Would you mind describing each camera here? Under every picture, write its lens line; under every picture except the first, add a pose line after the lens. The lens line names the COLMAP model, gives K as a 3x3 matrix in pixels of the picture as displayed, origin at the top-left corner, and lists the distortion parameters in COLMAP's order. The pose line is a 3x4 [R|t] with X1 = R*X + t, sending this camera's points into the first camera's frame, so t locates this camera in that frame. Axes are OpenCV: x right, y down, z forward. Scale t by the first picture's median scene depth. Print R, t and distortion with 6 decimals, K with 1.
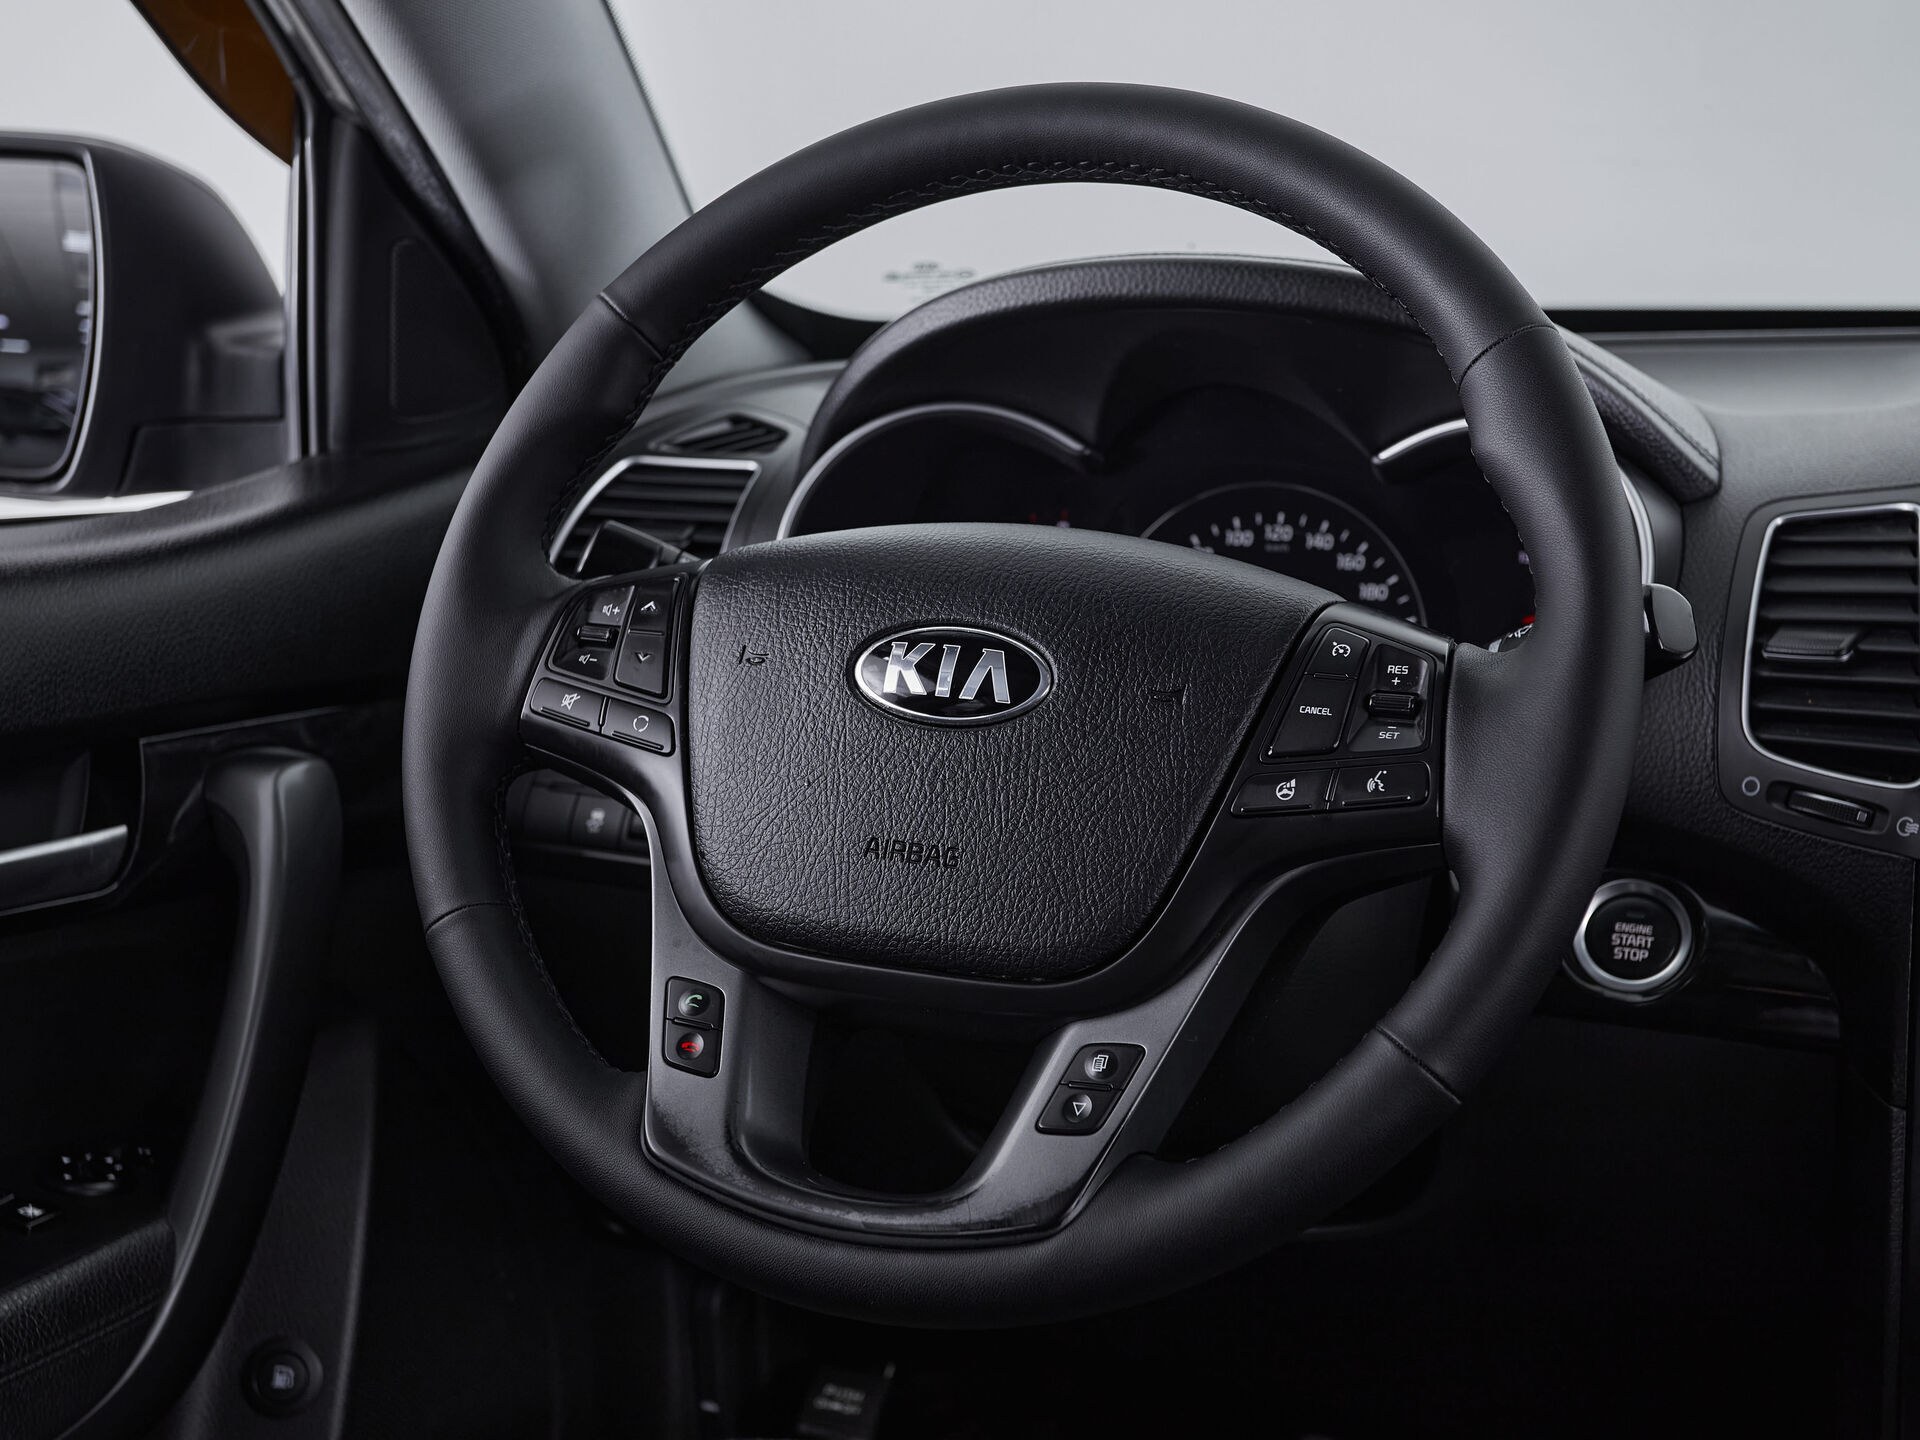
lens RADIAL K [[2383.0, 0, 947.0], [0, 2383.0, 722.8], [0, 0, 1]] dist [0.008210, 0.062034]
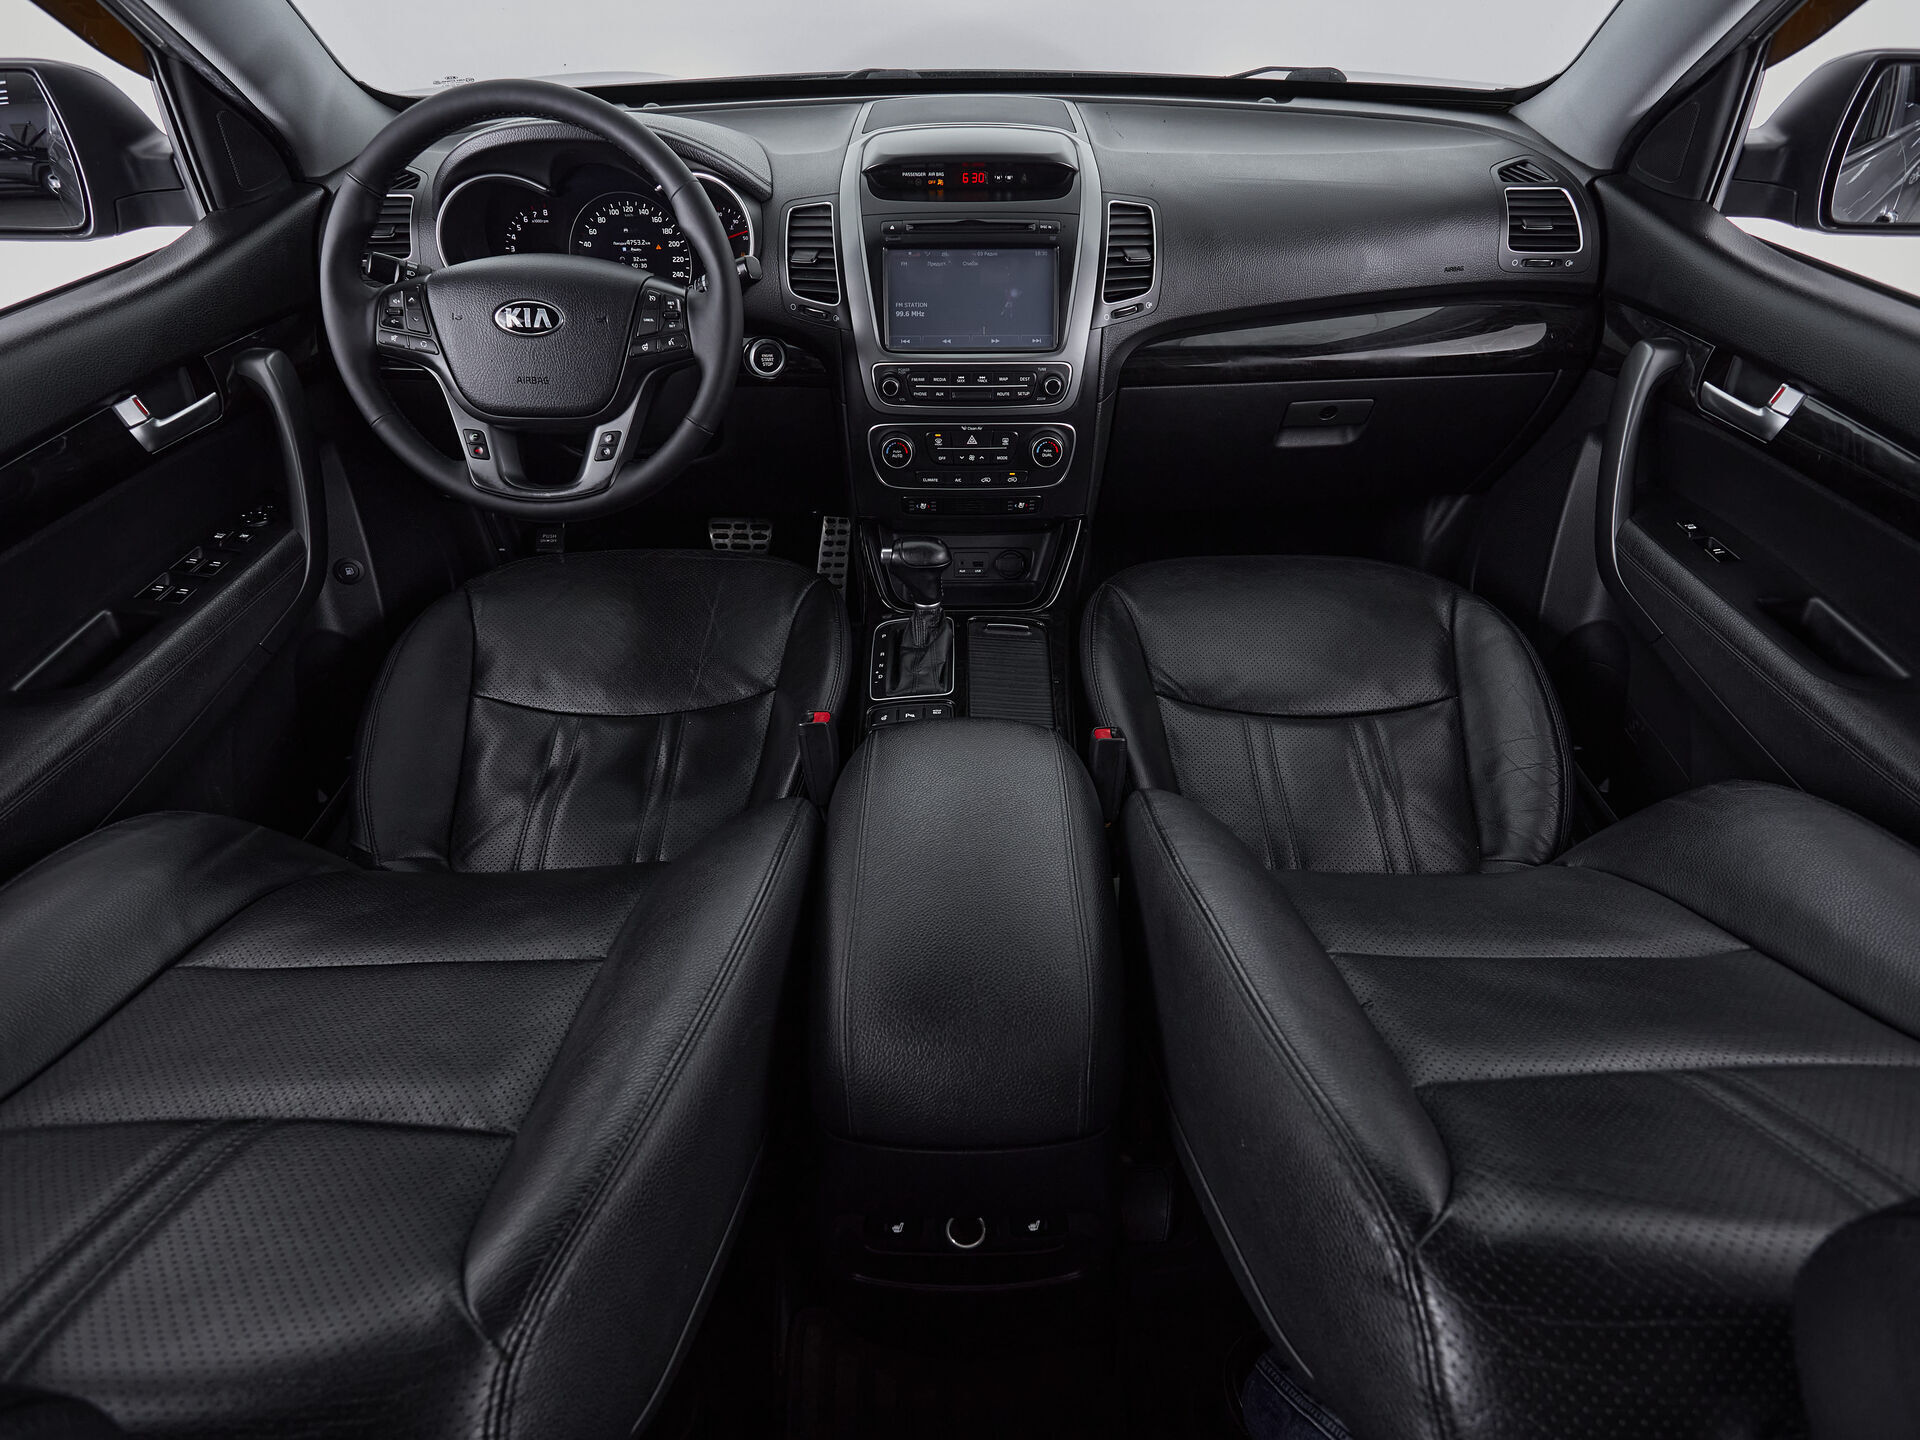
lens RADIAL K [[1006.4, 0, 967.8], [0, 1006.4, 719.9], [0, 0, 1]] dist [-0.001575, -0.000079]
pose [[0.919339, -0.256070, 0.298738, 0.001583], [0.076554, 0.861146, 0.502561, -0.157155], [-0.385947, -0.439154, 0.811288, -0.445693]]
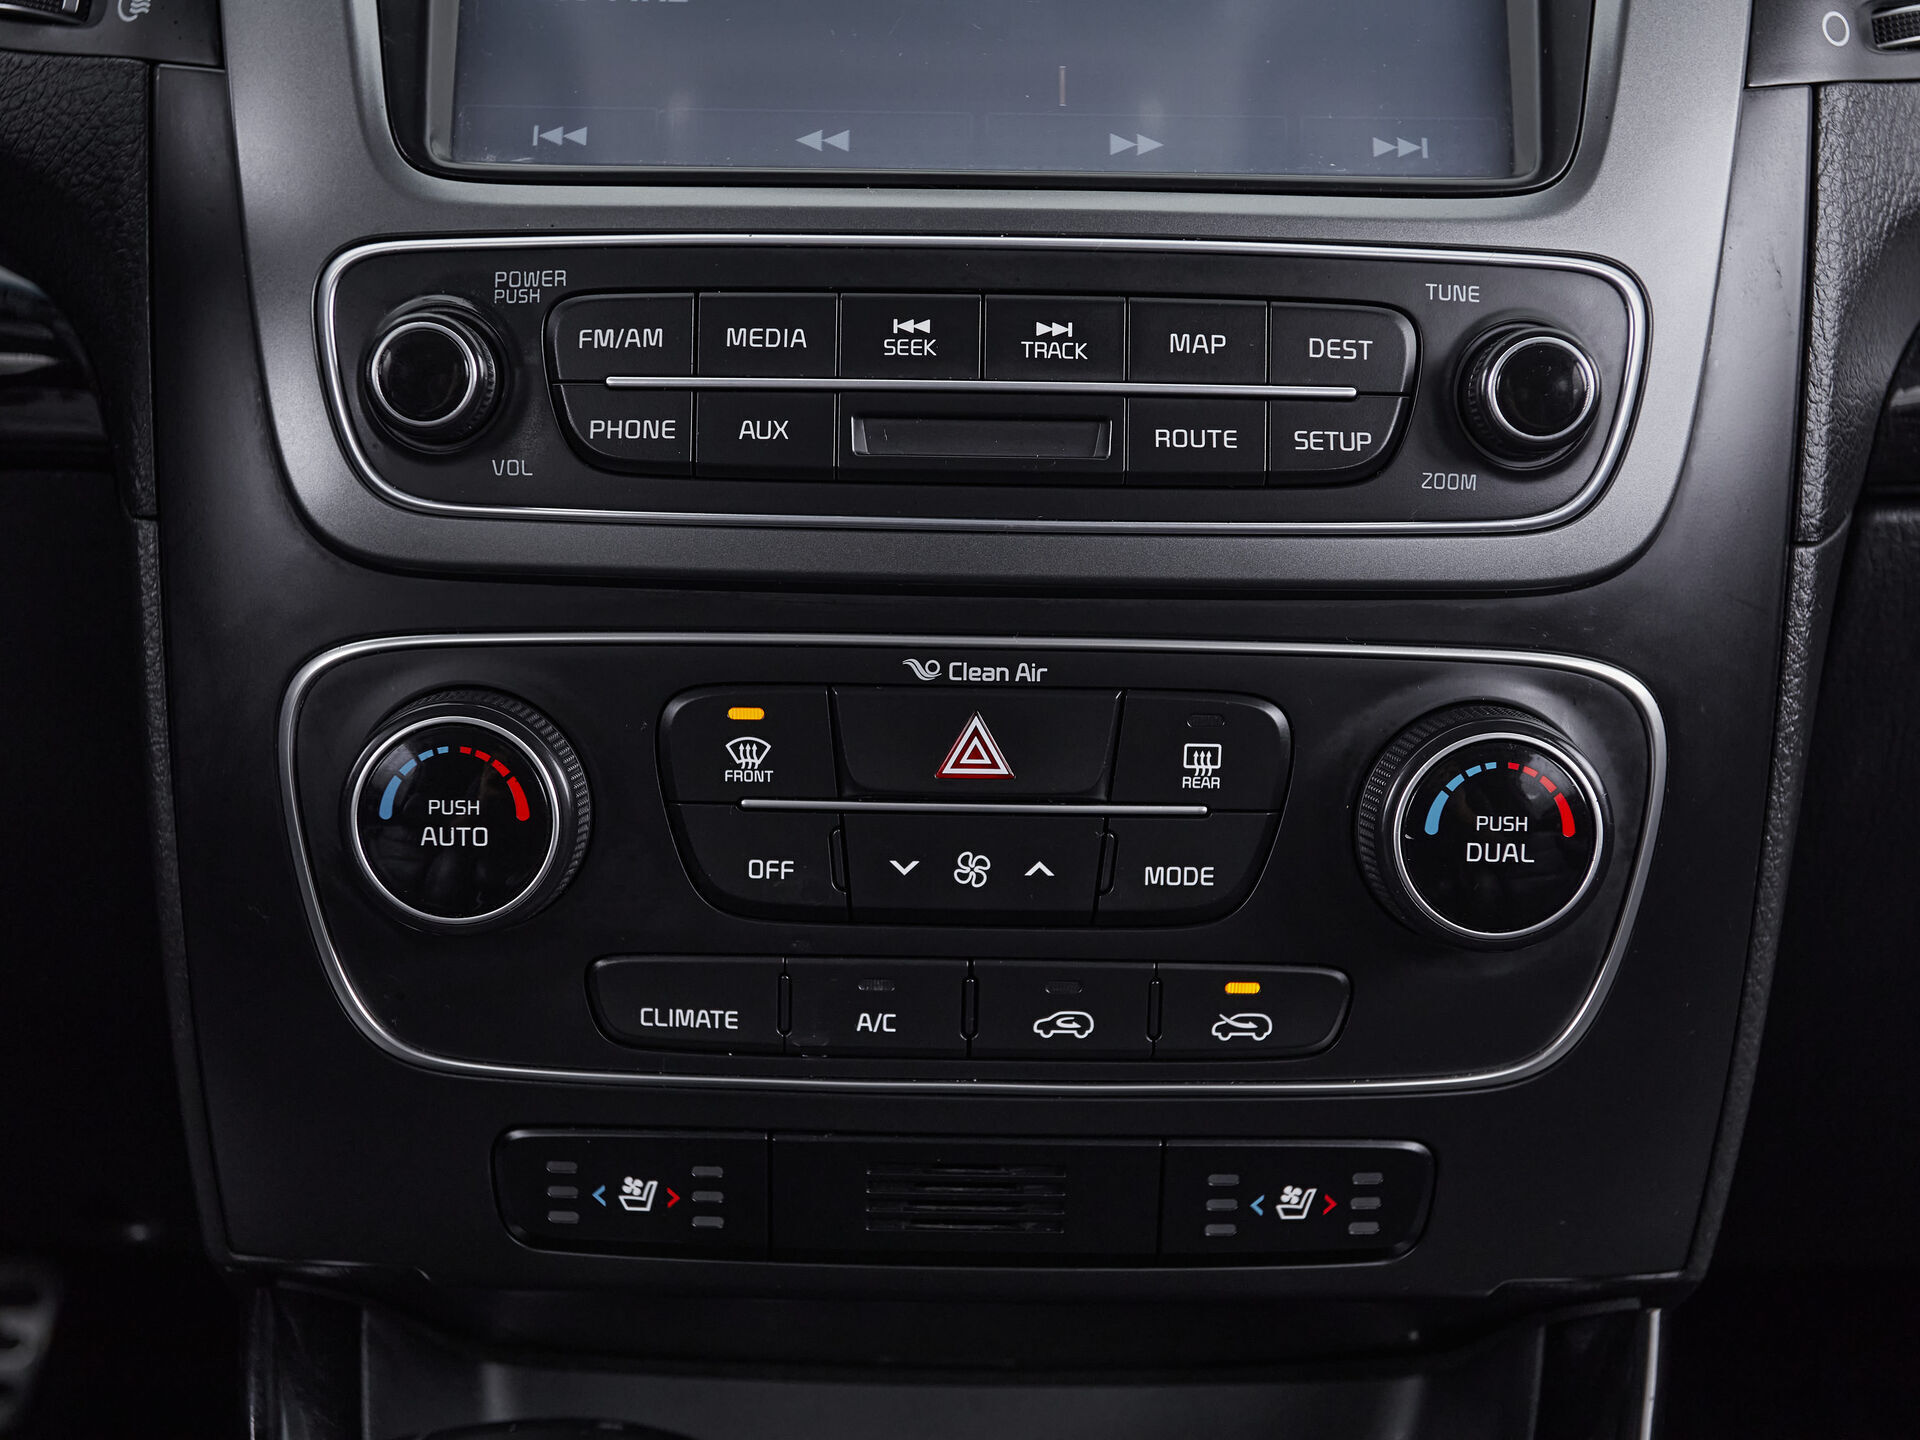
lens RADIAL K [[2383.0, 0, 947.0], [0, 2383.0, 722.8], [0, 0, 1]] dist [0.008210, 0.062034]
pose [[0.922550, -0.093509, 0.374375, 0.329537], [0.057689, 0.992713, 0.105795, 0.147149], [-0.381540, -0.076003, 0.921222, 0.392288]]
